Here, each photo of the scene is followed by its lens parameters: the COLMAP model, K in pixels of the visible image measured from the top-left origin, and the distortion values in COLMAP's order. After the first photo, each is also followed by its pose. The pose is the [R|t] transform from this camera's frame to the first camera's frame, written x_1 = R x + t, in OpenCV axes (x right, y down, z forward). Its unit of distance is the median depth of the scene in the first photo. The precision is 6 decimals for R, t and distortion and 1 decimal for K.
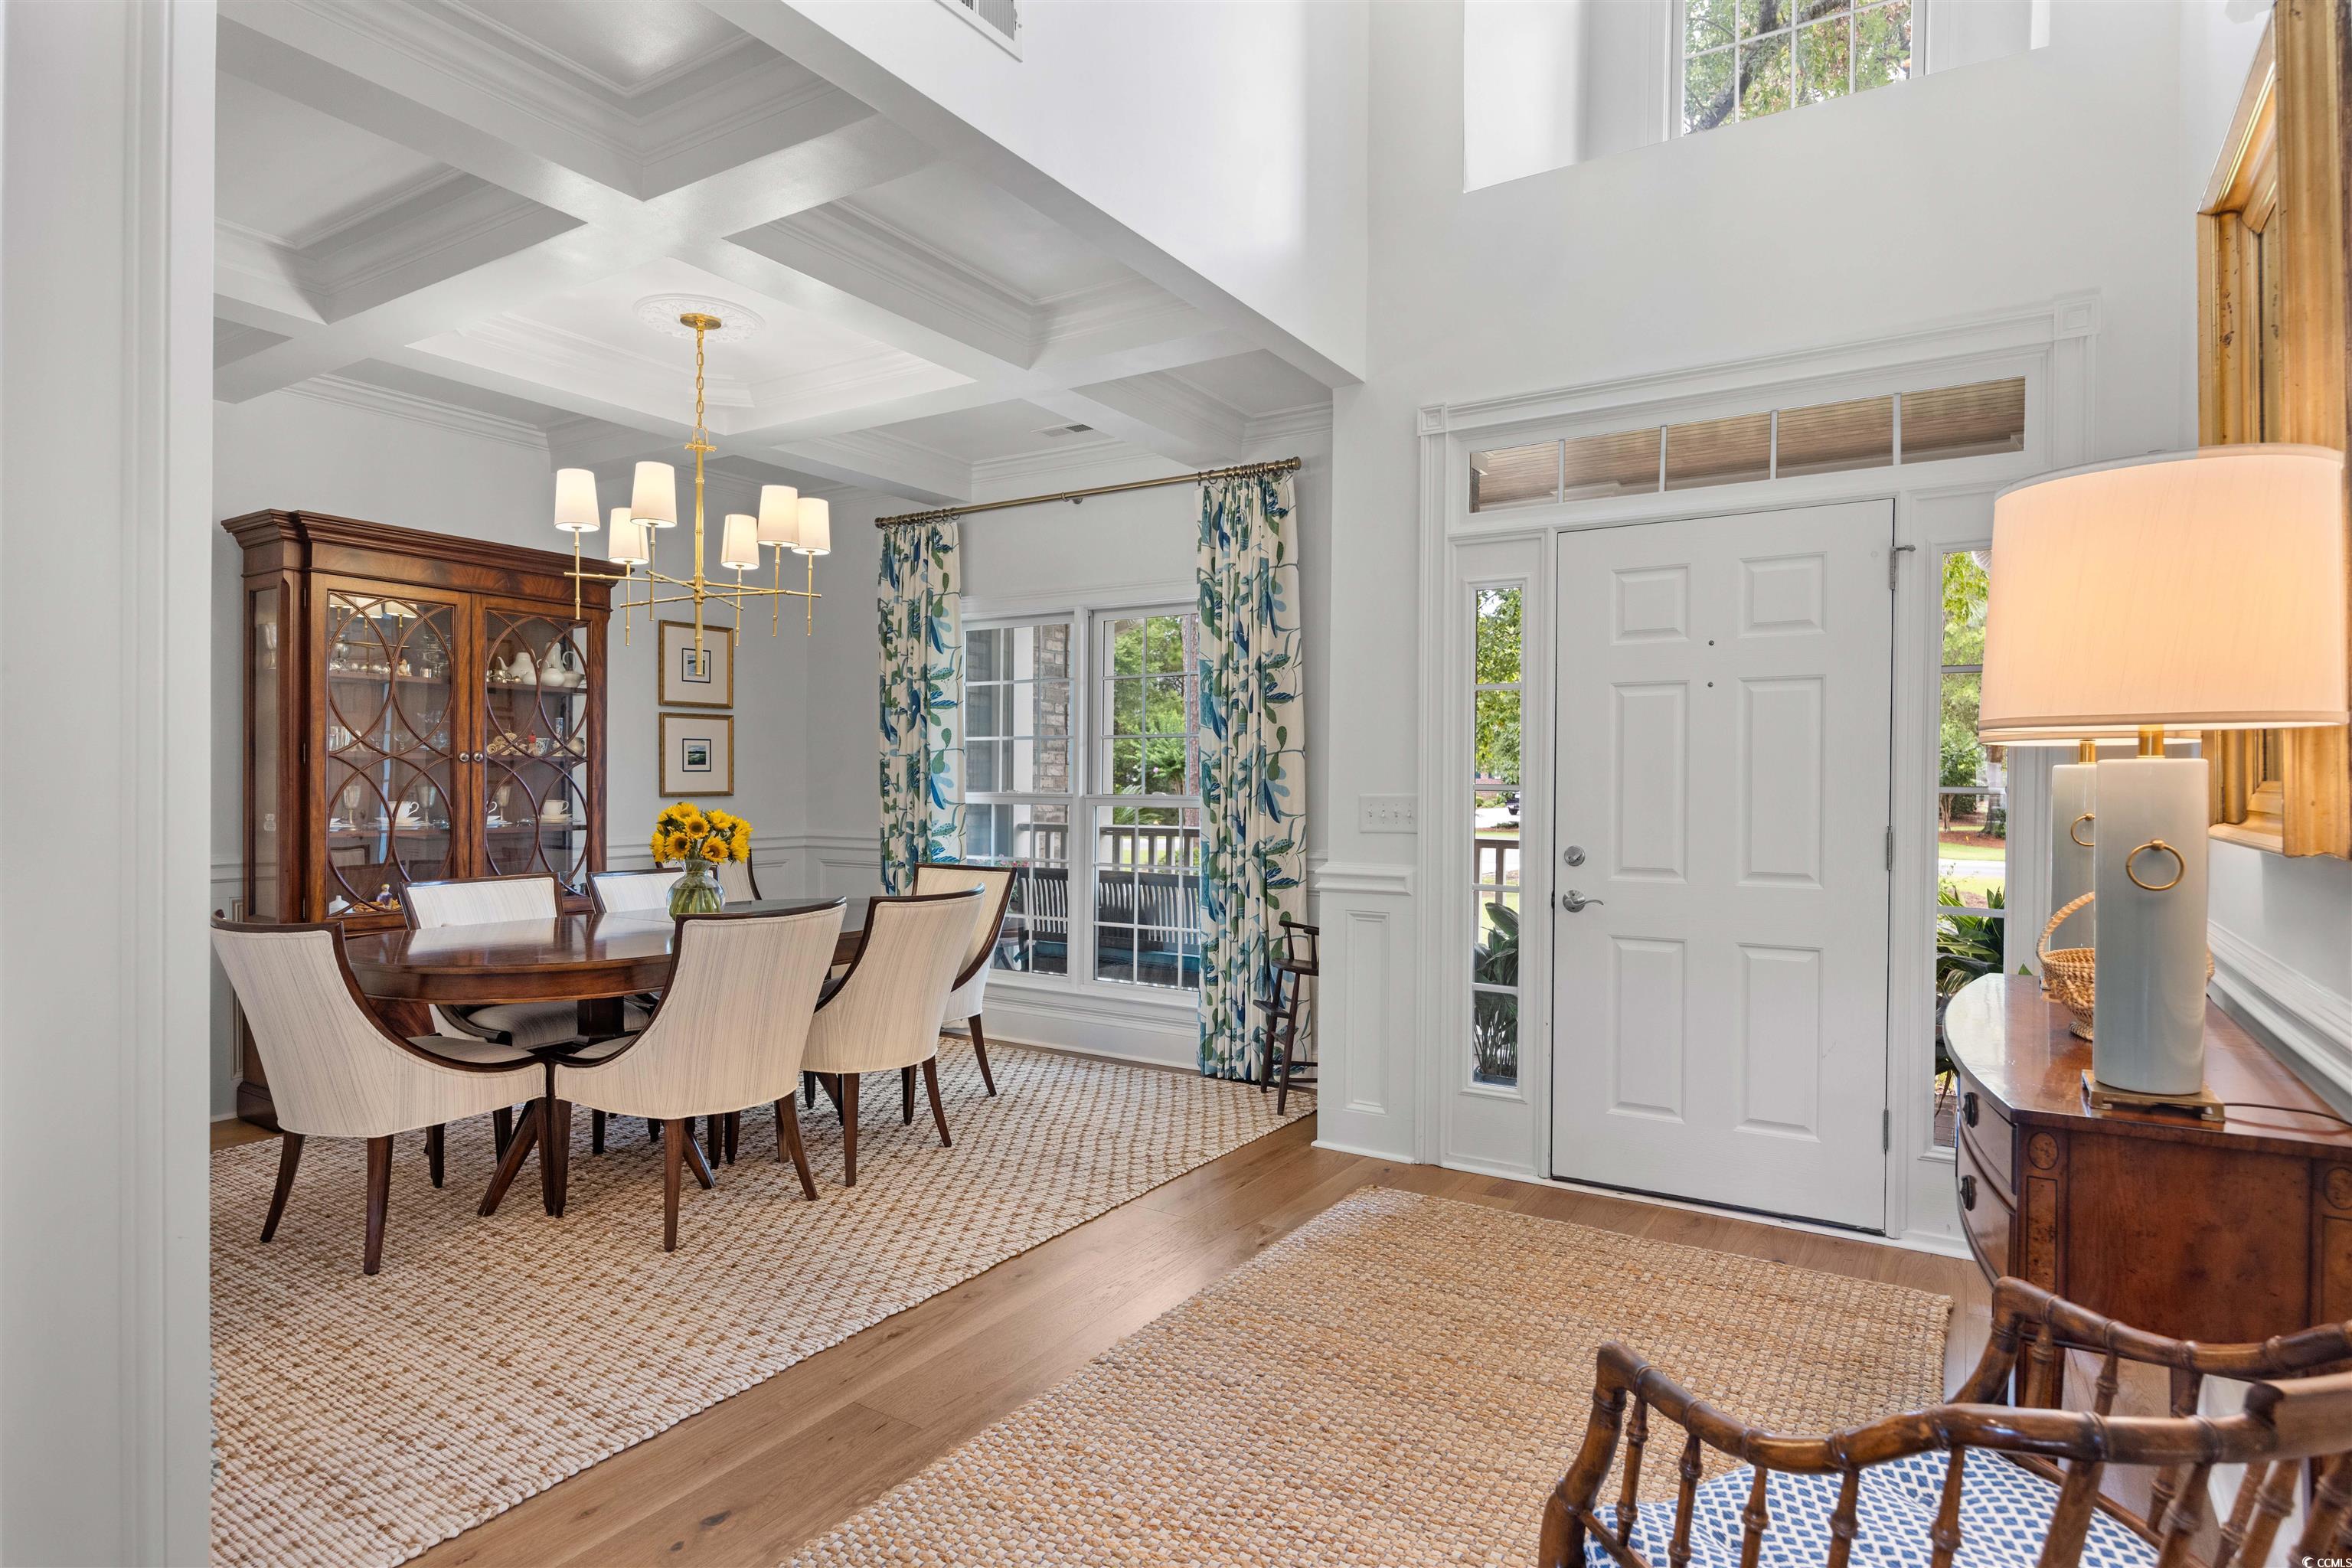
lens RADIAL K [[1245.5, 0, 1182.0], [0, 1245.5, 800.5], [0, 0, 1]] dist [-0.008943, -0.000109]
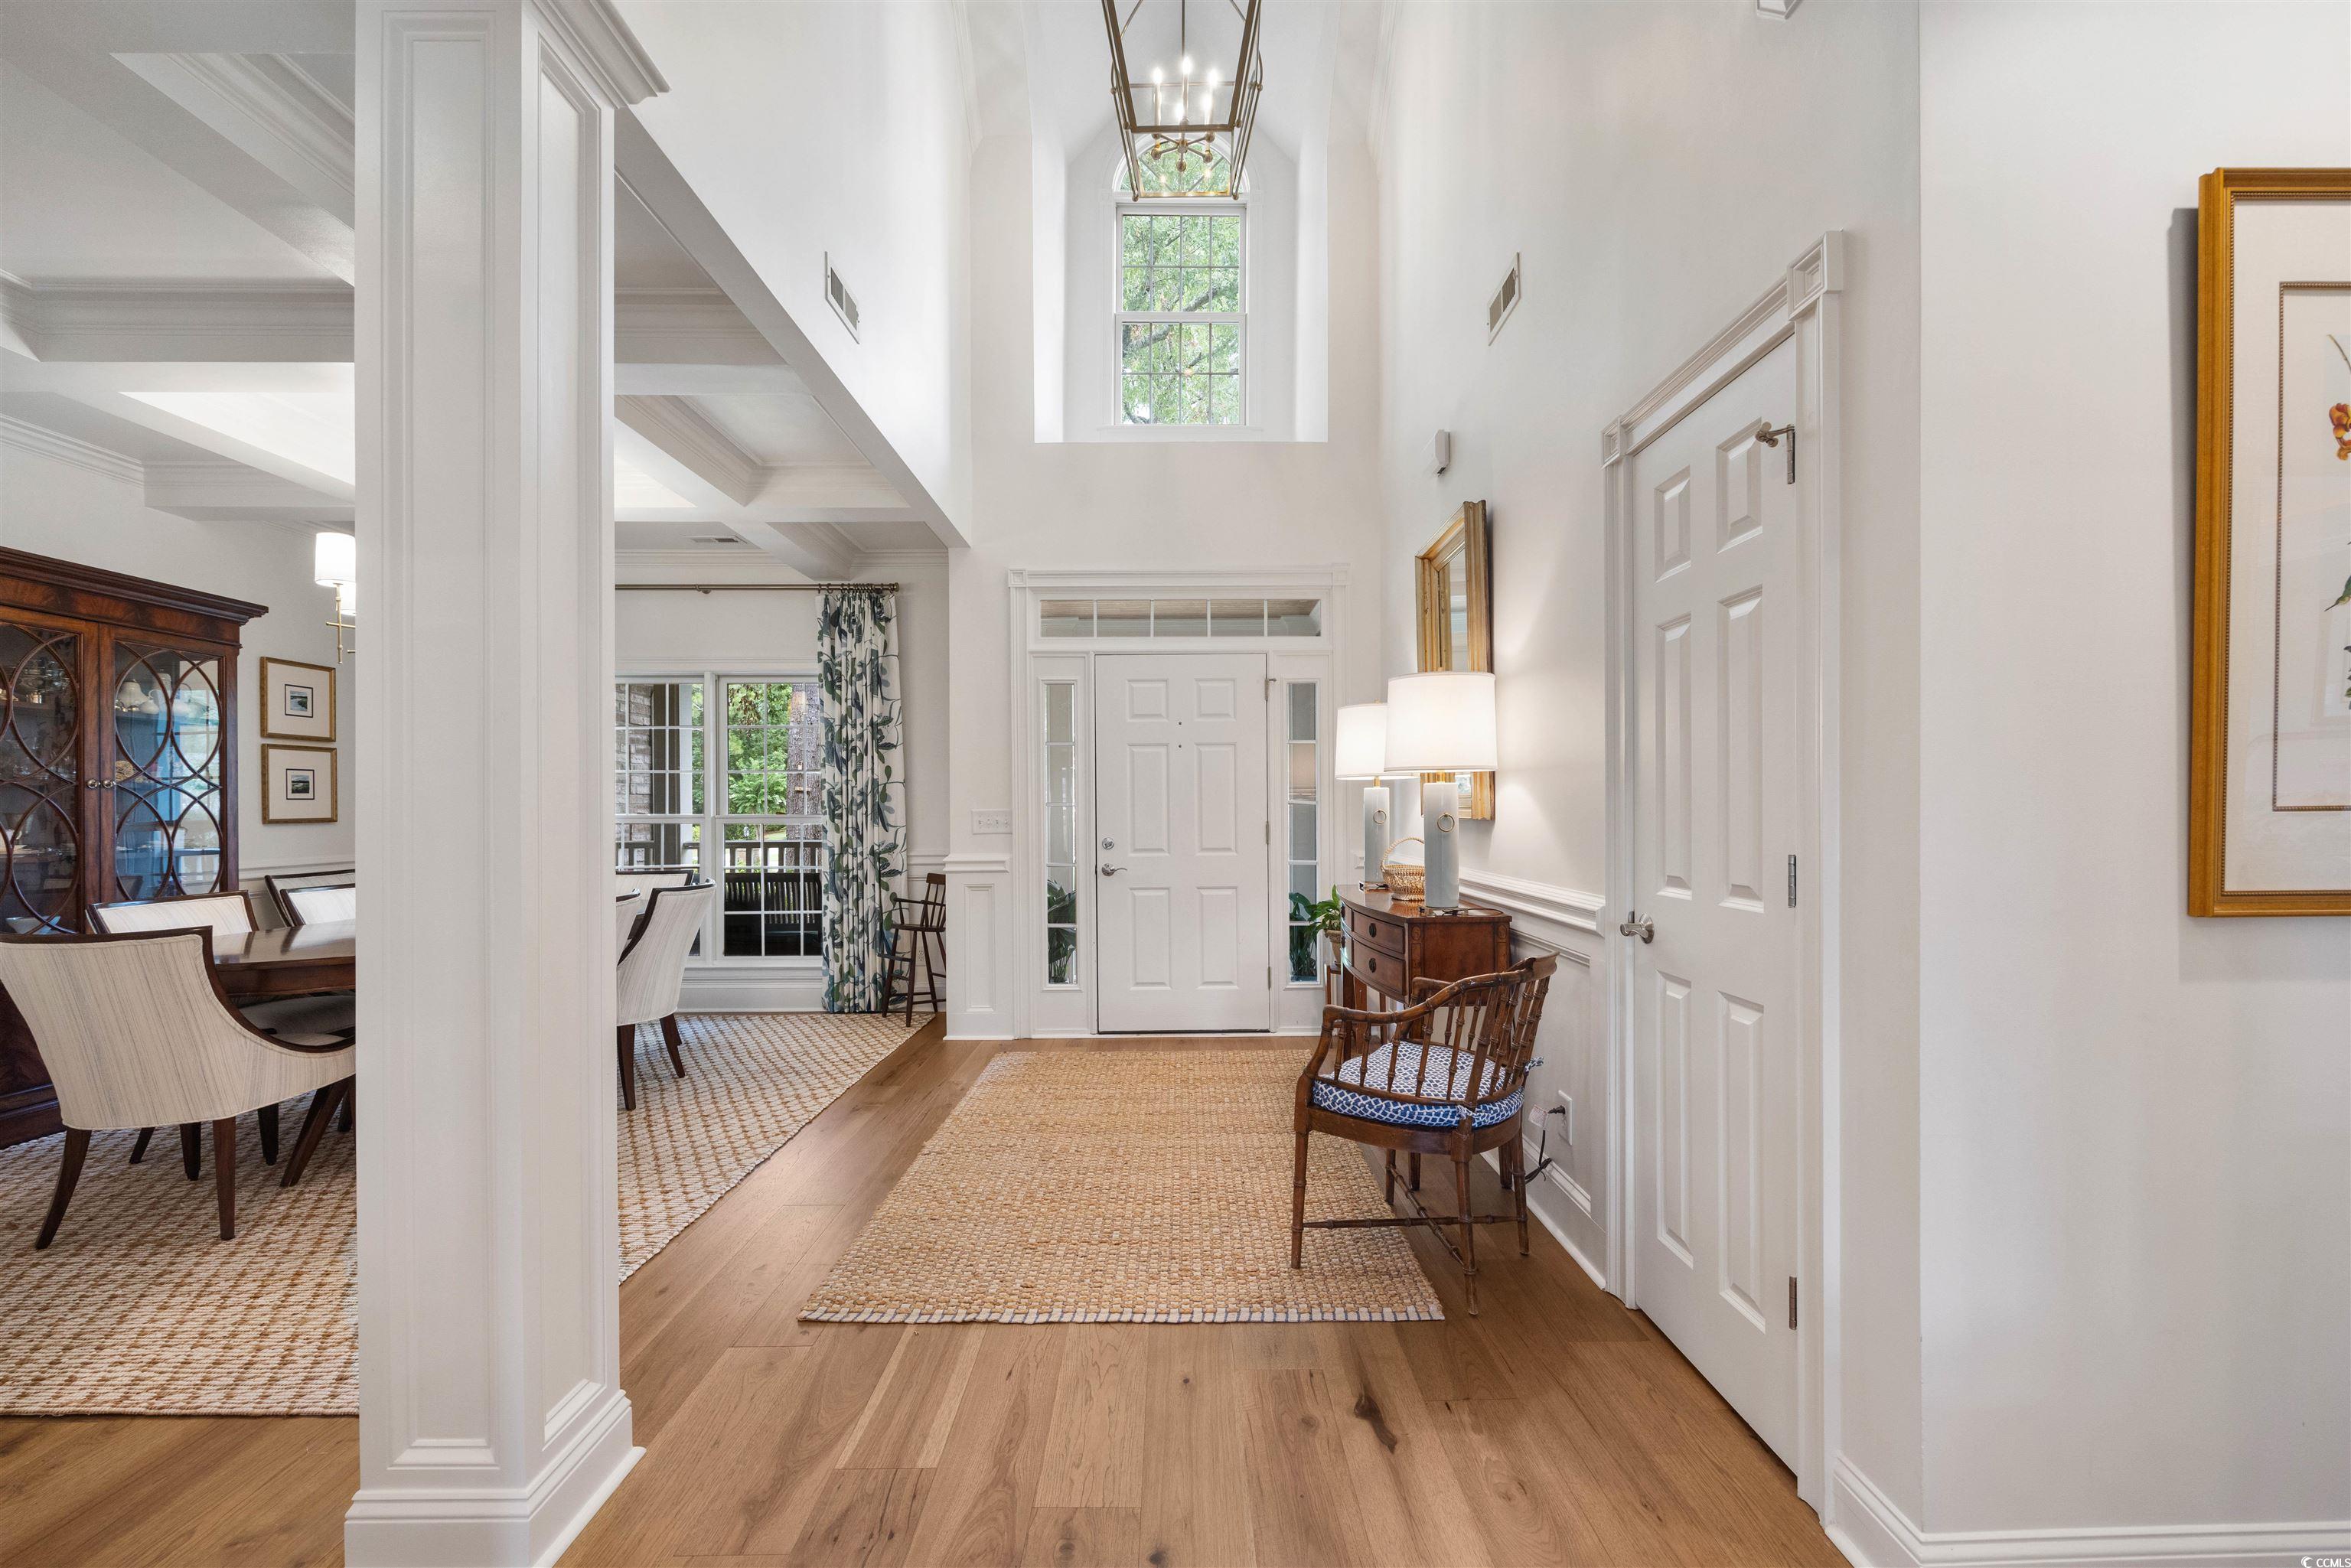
lens RADIAL K [[954.9, 0, 1179.8], [0, 954.9, 811.8], [0, 0, 1]] dist [-0.000657, 0.000040]
pose [[0.841110, -0.011494, 0.540742, -0.242446], [0.019074, 0.999783, -0.008417, 0.010645], [-0.540528, 0.017394, 0.841146, -0.127648]]
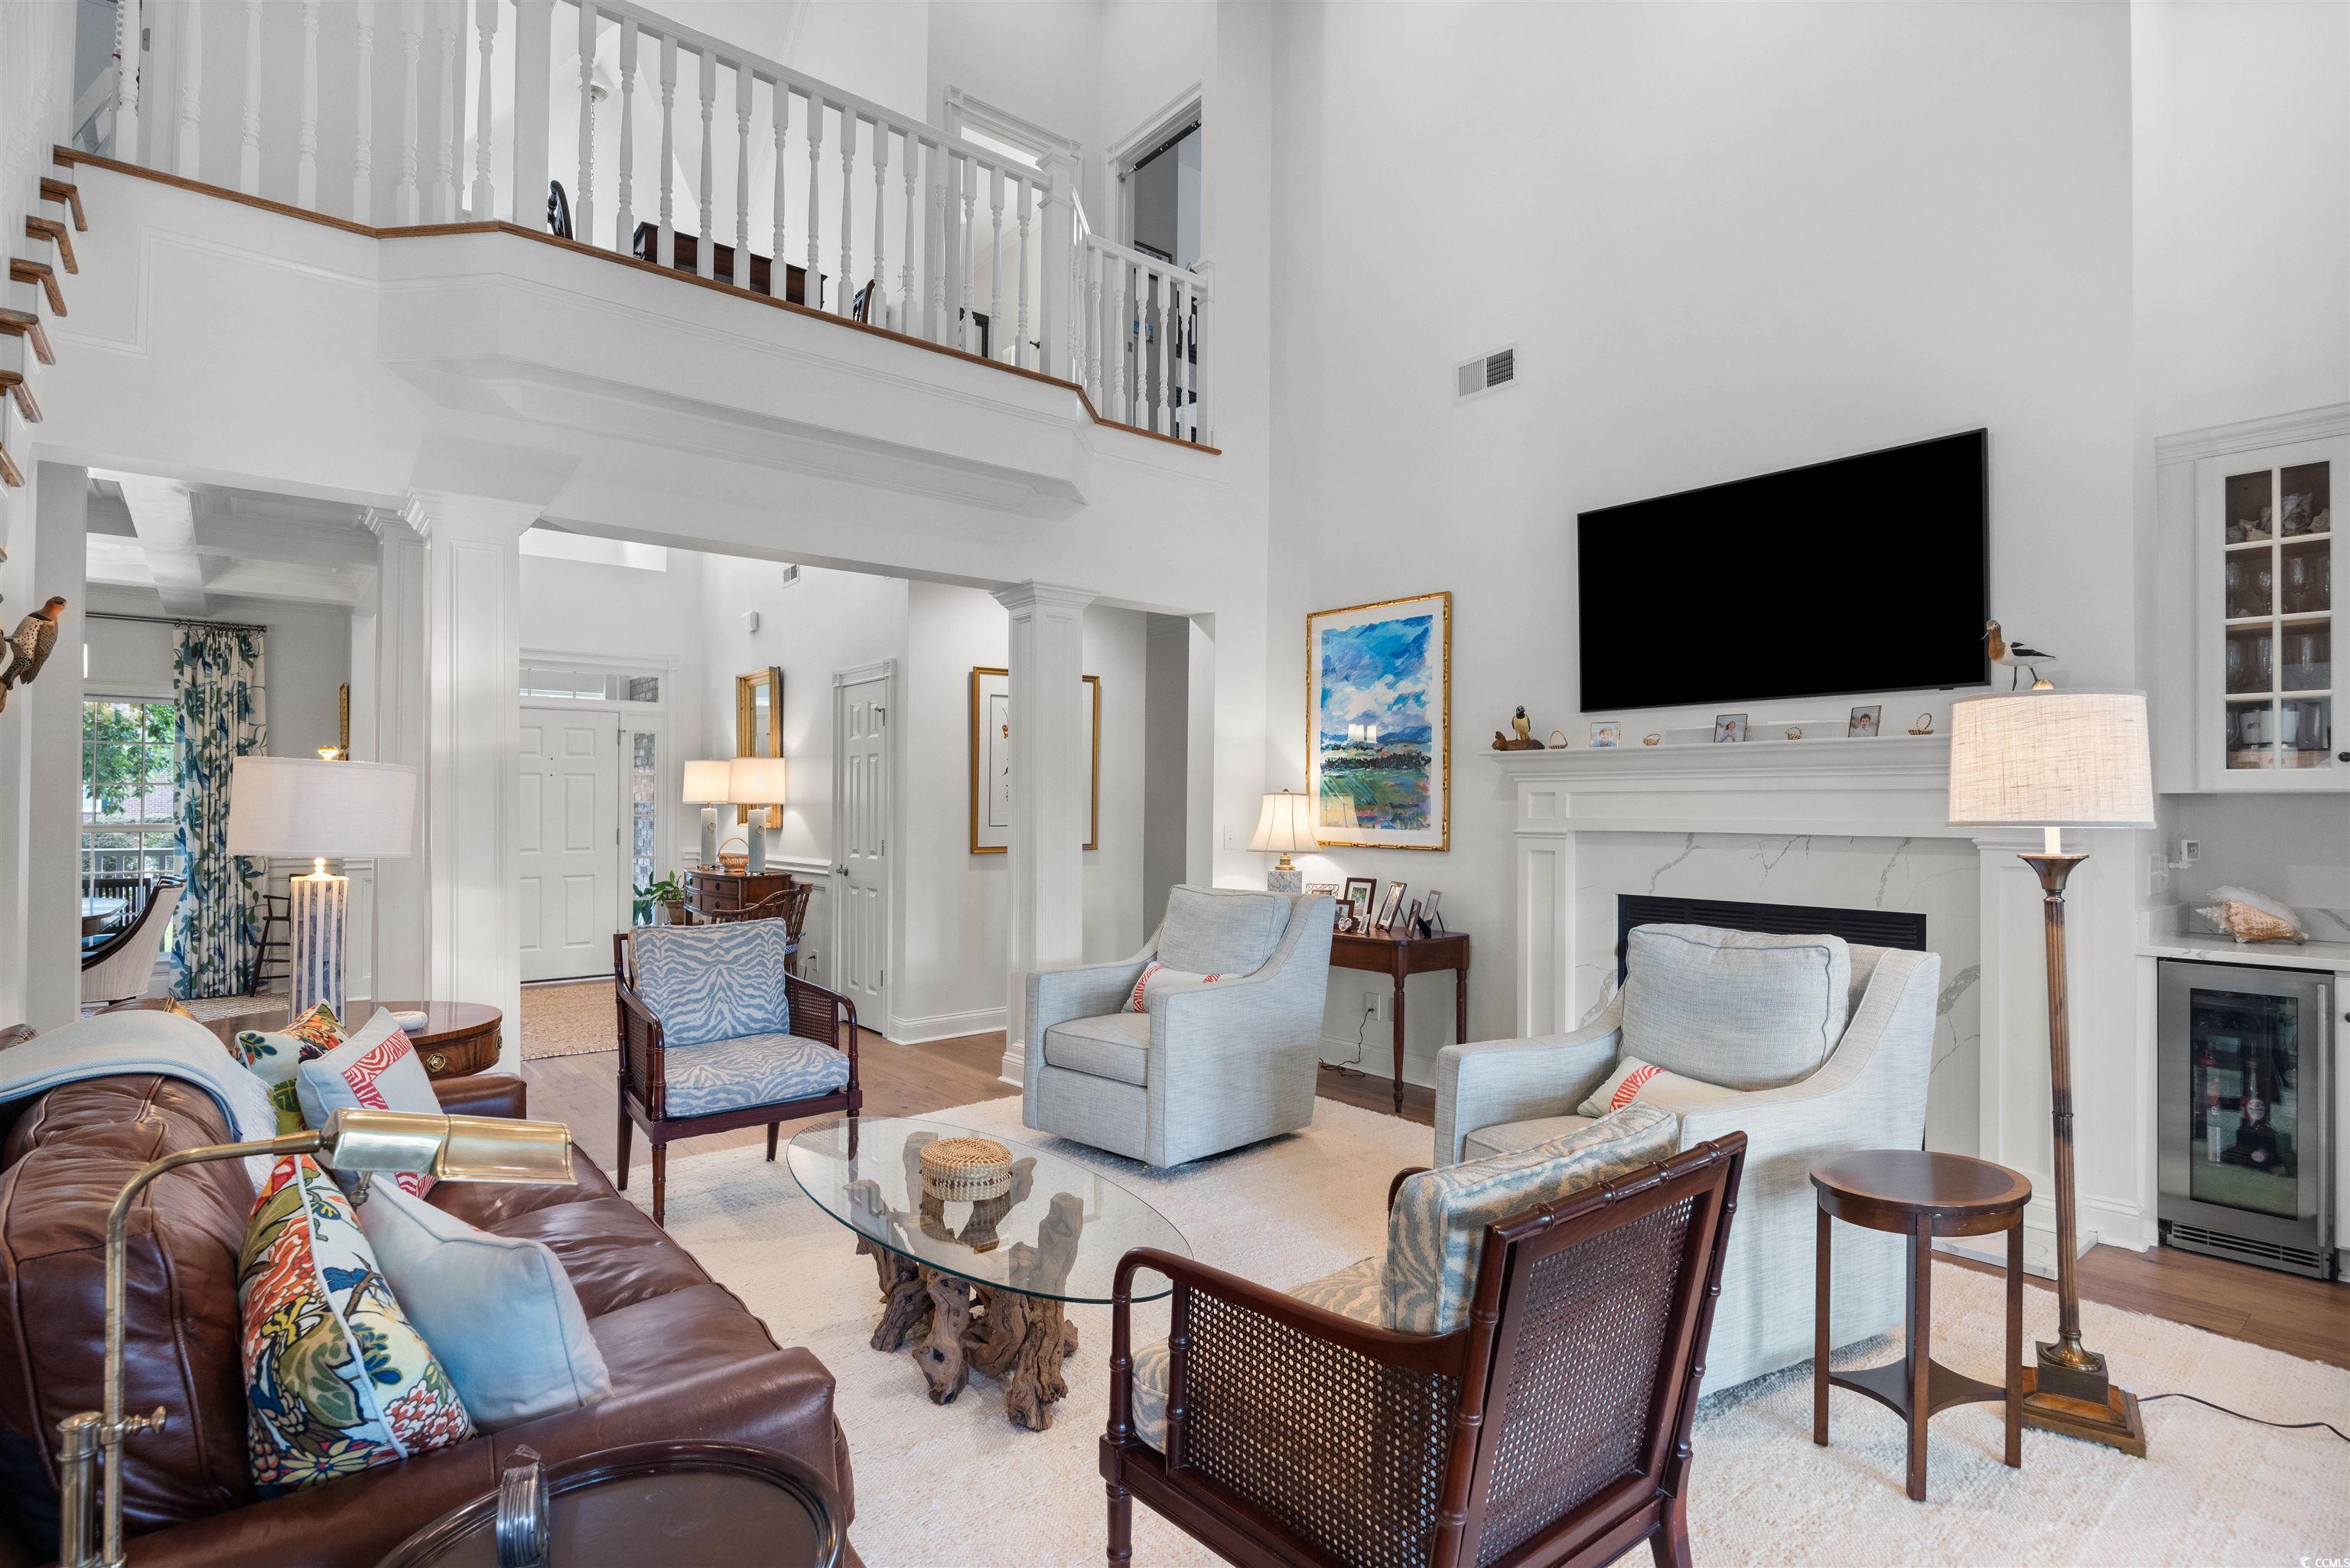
lens RADIAL K [[1122.6, 0, 1175.0], [0, 1122.6, 784.0], [0, 0, 1]] dist [-0.011662, 0.000000]
pose [[0.309385, 0.014696, 0.950823, -0.986367], [0.016552, 0.999646, -0.020837, -0.004193], [-0.950793, 0.022185, 0.309032, -0.669356]]
